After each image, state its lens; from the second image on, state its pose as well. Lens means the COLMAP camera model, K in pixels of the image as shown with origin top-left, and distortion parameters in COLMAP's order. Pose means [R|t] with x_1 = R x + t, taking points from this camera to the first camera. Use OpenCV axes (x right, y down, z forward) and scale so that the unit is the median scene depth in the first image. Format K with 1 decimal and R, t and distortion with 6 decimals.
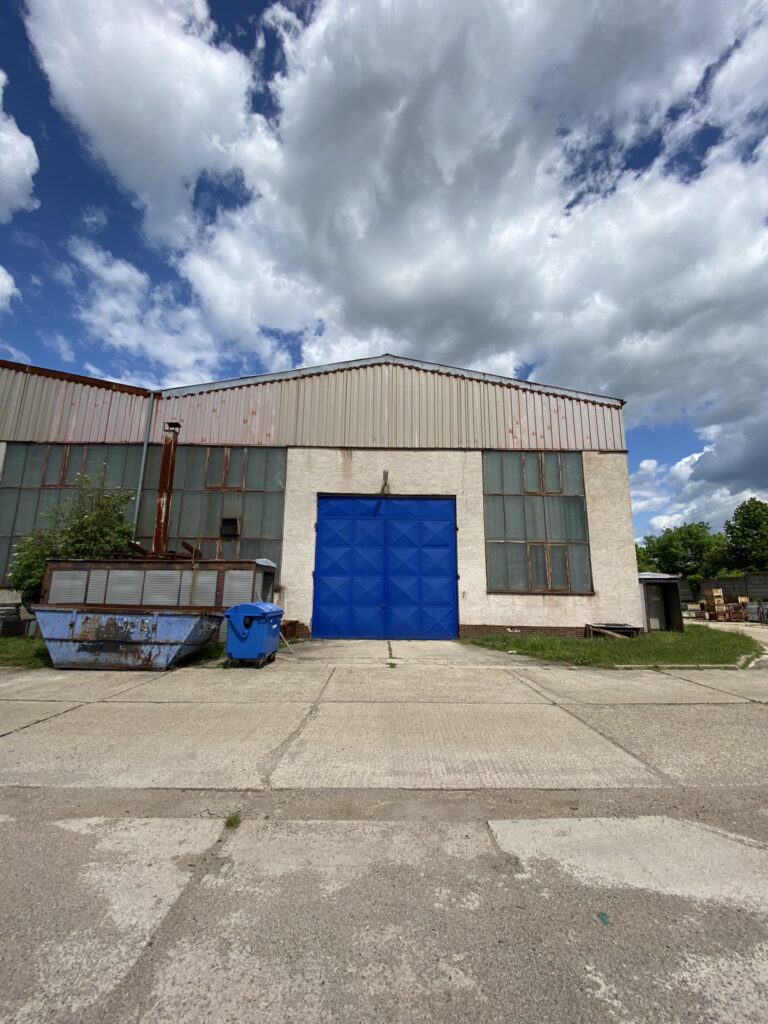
lens RADIAL K [[450.0, 0, 380.8], [0, 450.0, 503.0], [0, 0, 1]] dist [0.023279, -0.000543]
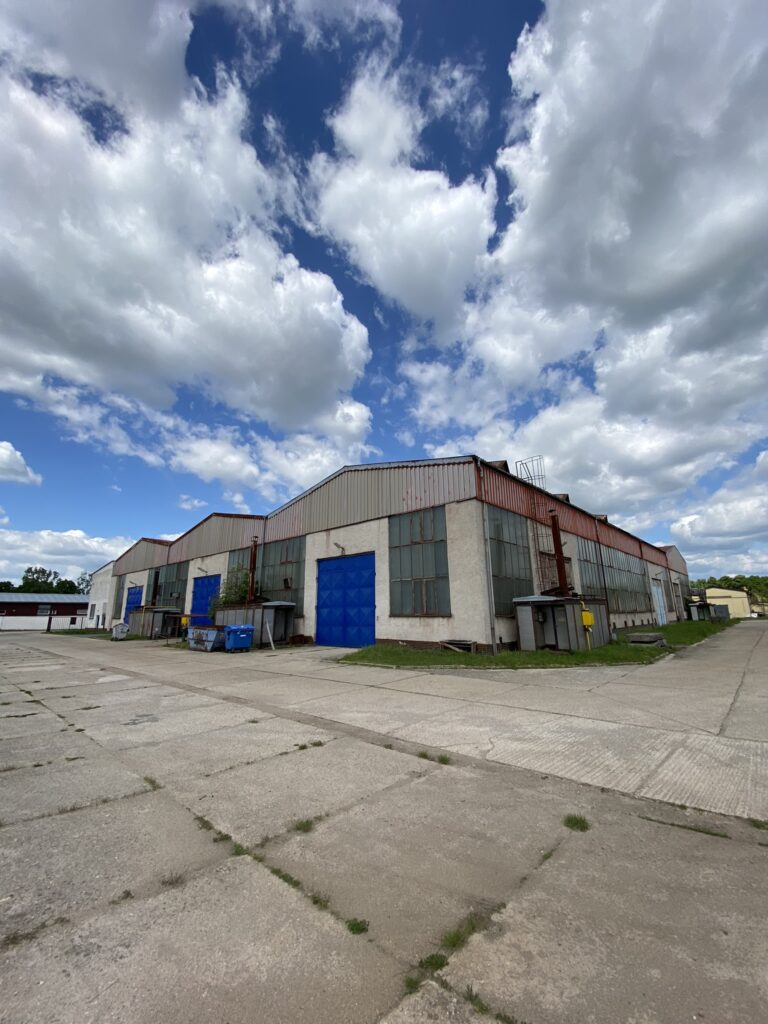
lens RADIAL K [[412.7, 0, 385.5], [0, 412.7, 502.0], [0, 0, 1]] dist [-0.009073, -0.000134]
pose [[0.727632, -0.196411, -0.657247, 1.124994], [0.152155, 0.980477, -0.124555, -0.000145], [0.668880, -0.009373, 0.743312, 0.006988]]
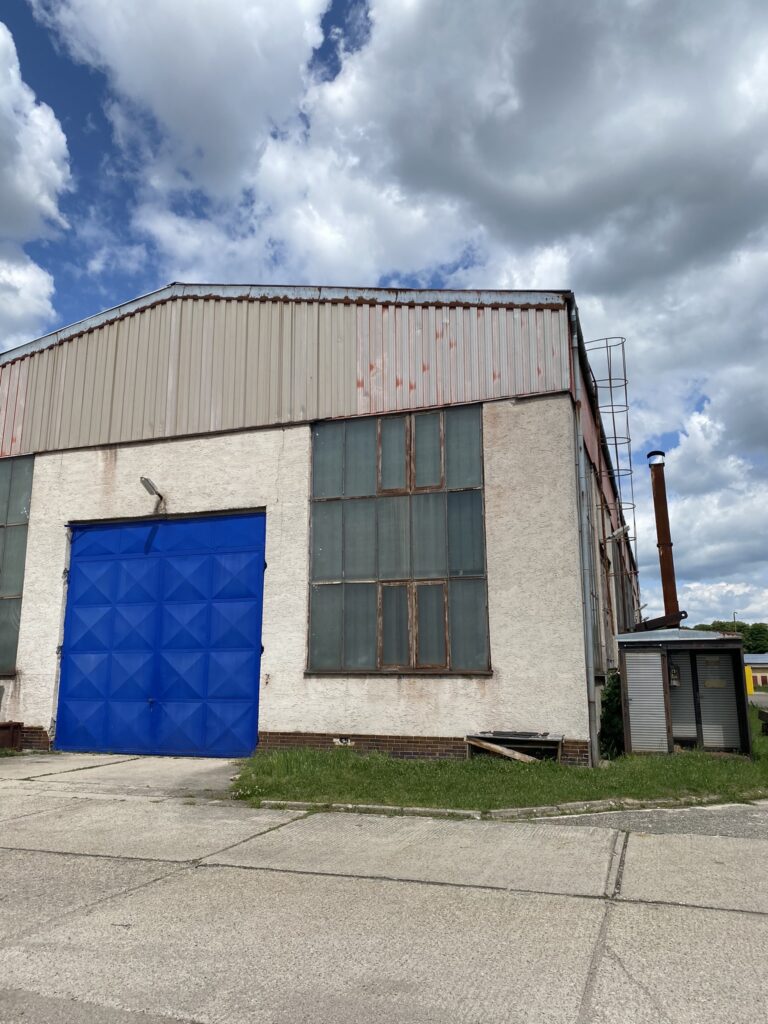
lens RADIAL K [[786.3, 0, 389.0], [0, 786.3, 514.4], [0, 0, 1]] dist [0.055677, -0.051952]
pose [[0.938477, -0.080877, -0.335737, 0.655312], [0.078200, 0.996706, -0.021511, 0.026297], [0.336371, -0.006067, 0.941710, 0.100848]]
